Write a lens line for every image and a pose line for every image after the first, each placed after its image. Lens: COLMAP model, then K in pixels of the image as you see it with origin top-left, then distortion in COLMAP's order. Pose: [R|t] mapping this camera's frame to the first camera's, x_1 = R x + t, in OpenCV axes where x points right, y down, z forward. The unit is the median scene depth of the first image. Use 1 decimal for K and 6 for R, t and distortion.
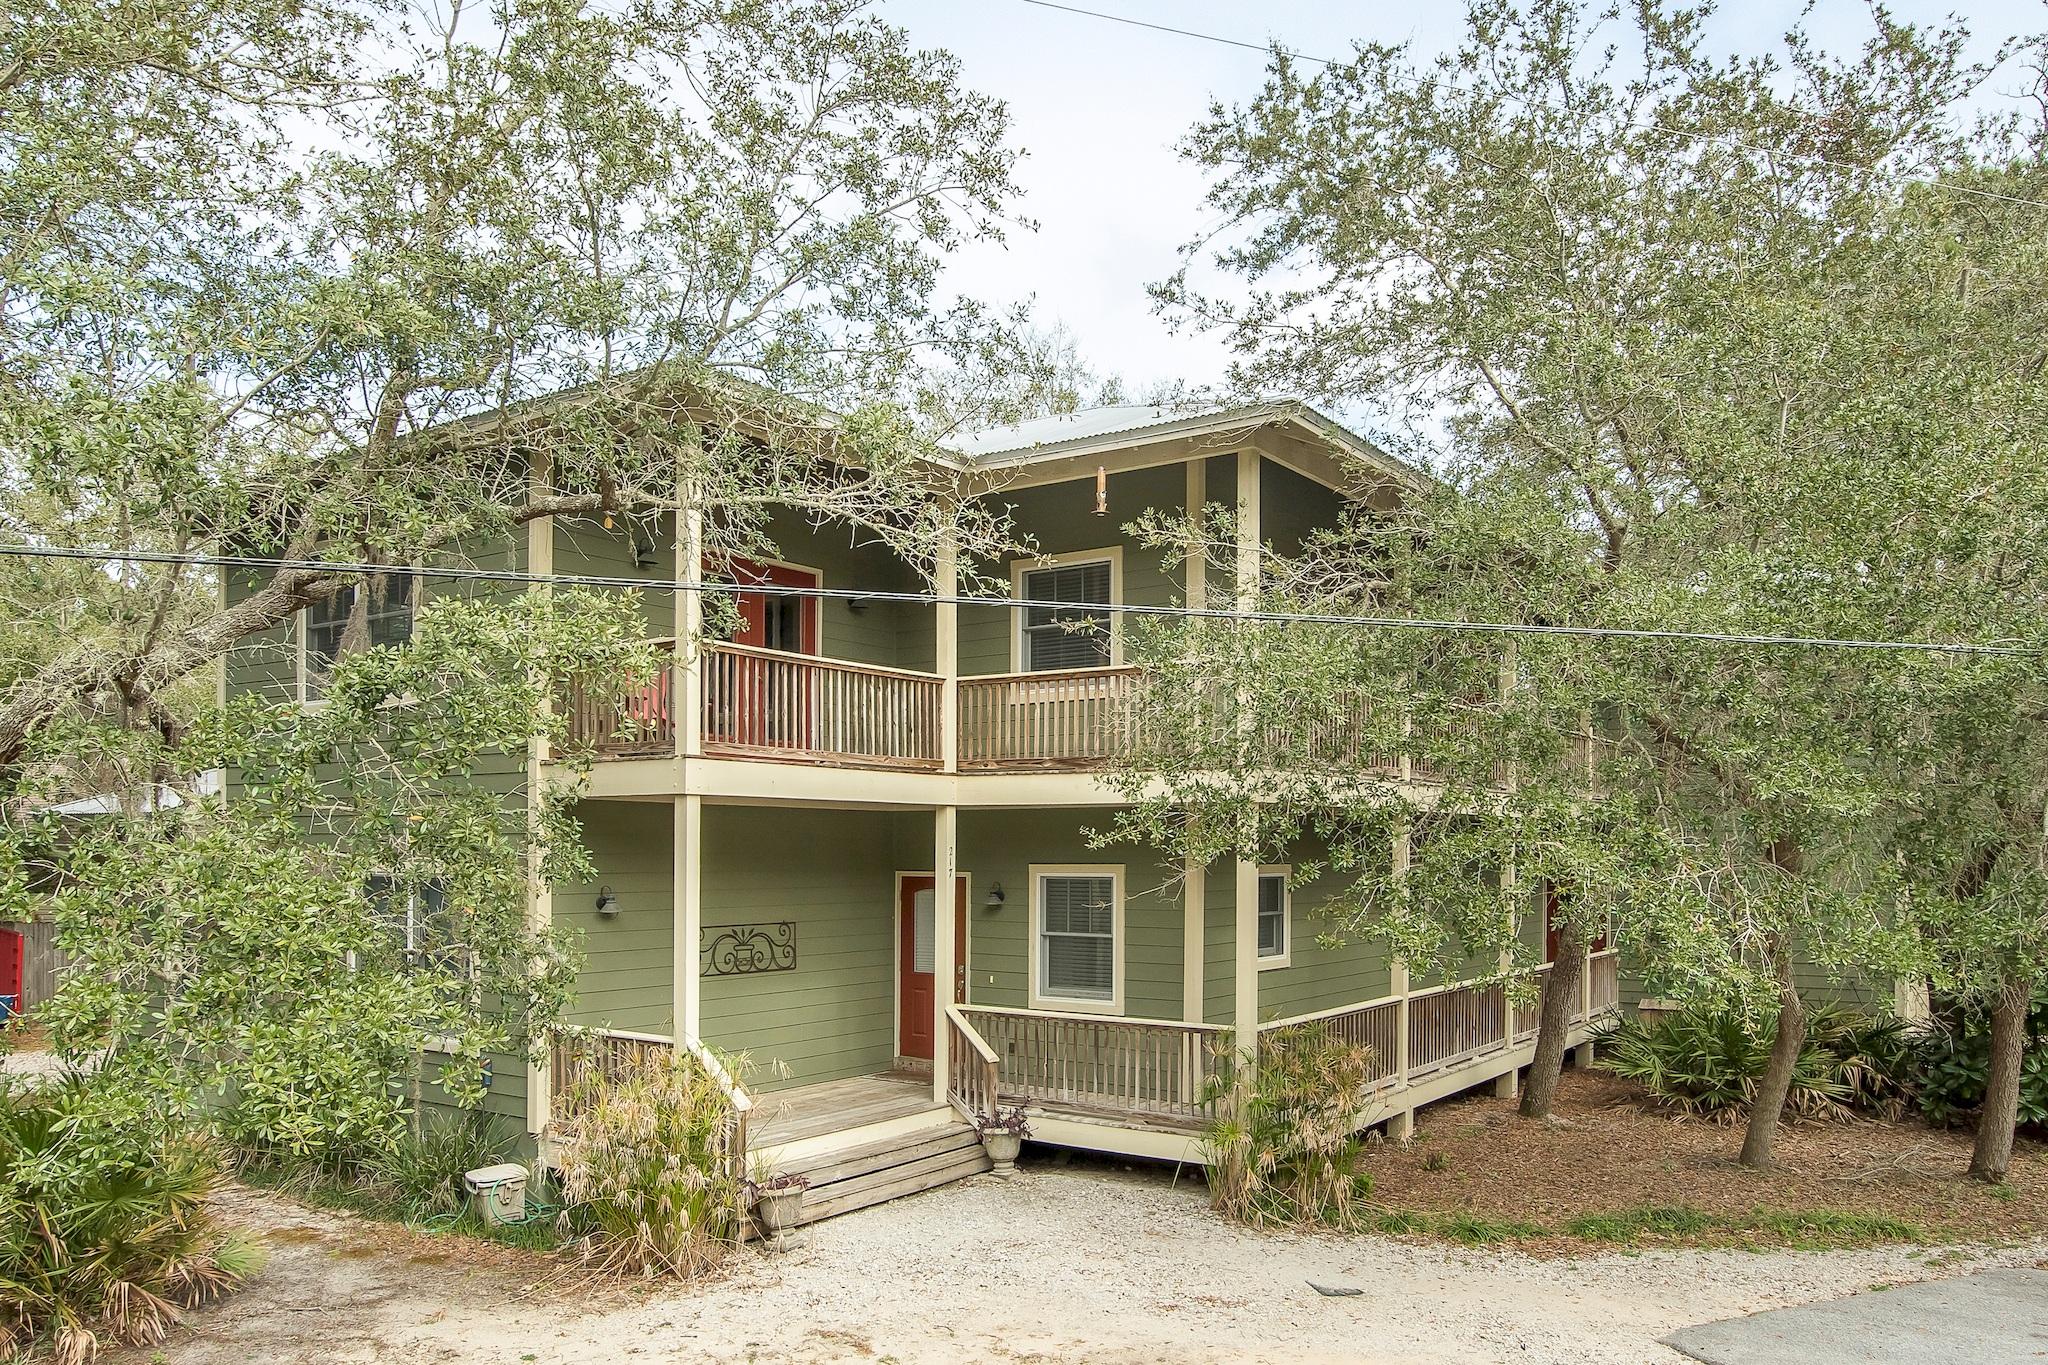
lens RADIAL K [[1514.8, 0, 1024.0], [0, 1514.8, 682.5], [0, 0, 1]] dist [-0.012366, -0.009089]
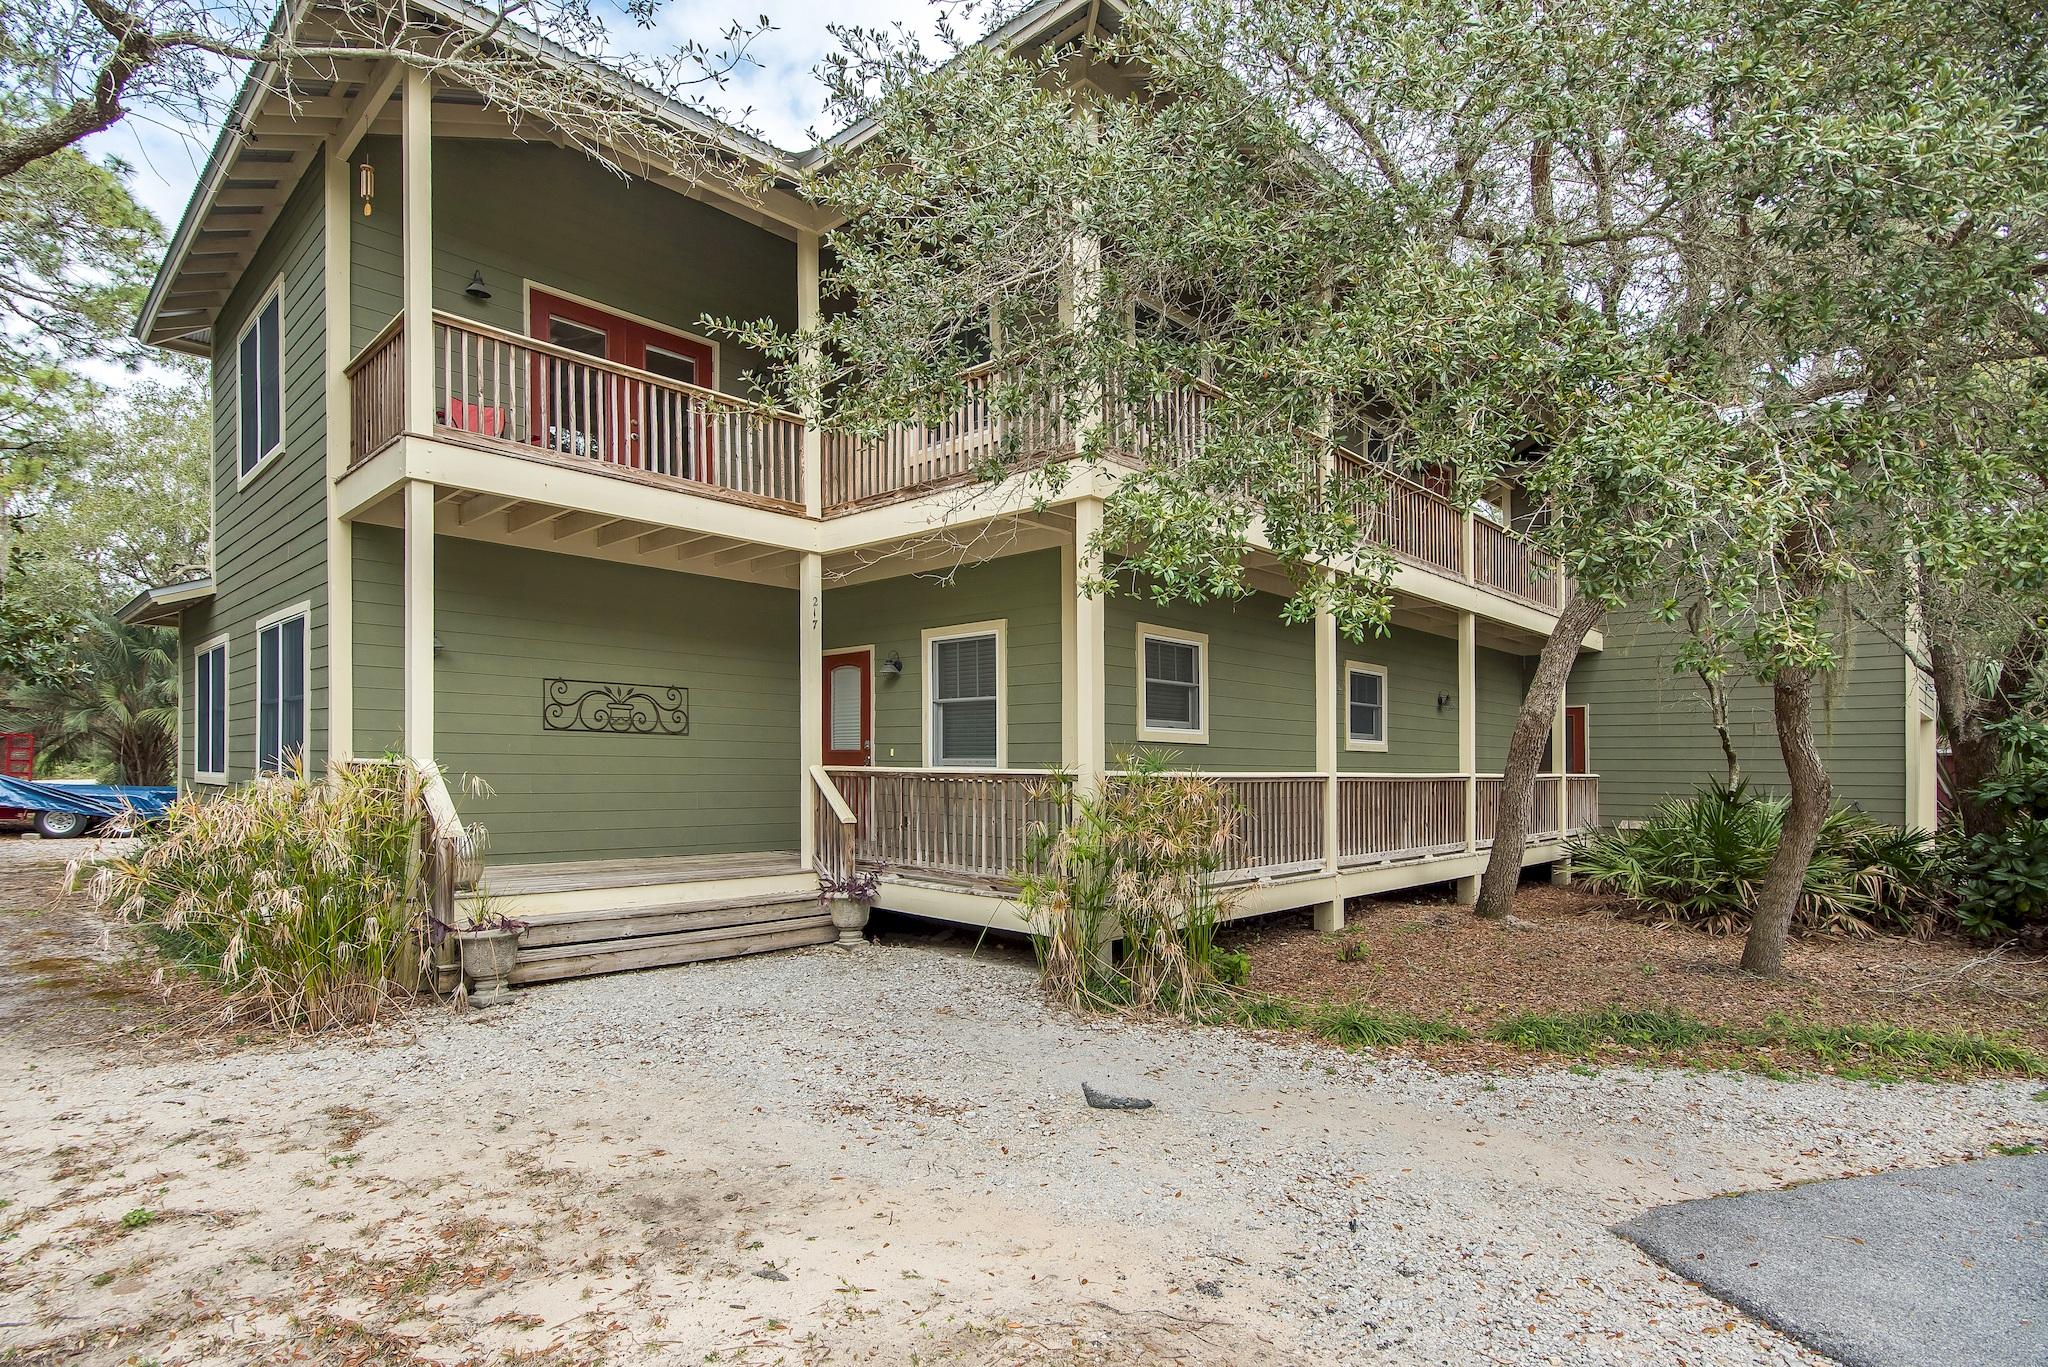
lens RADIAL K [[1024.9, 0, 1012.9], [0, 1024.9, 648.5], [0, 0, 1]] dist [-0.016126, -0.000075]
pose [[0.987186, -0.008788, -0.159334, 0.174539], [0.007086, 0.999912, -0.011243, 0.149157], [0.159419, 0.009970, 0.987161, 0.392740]]
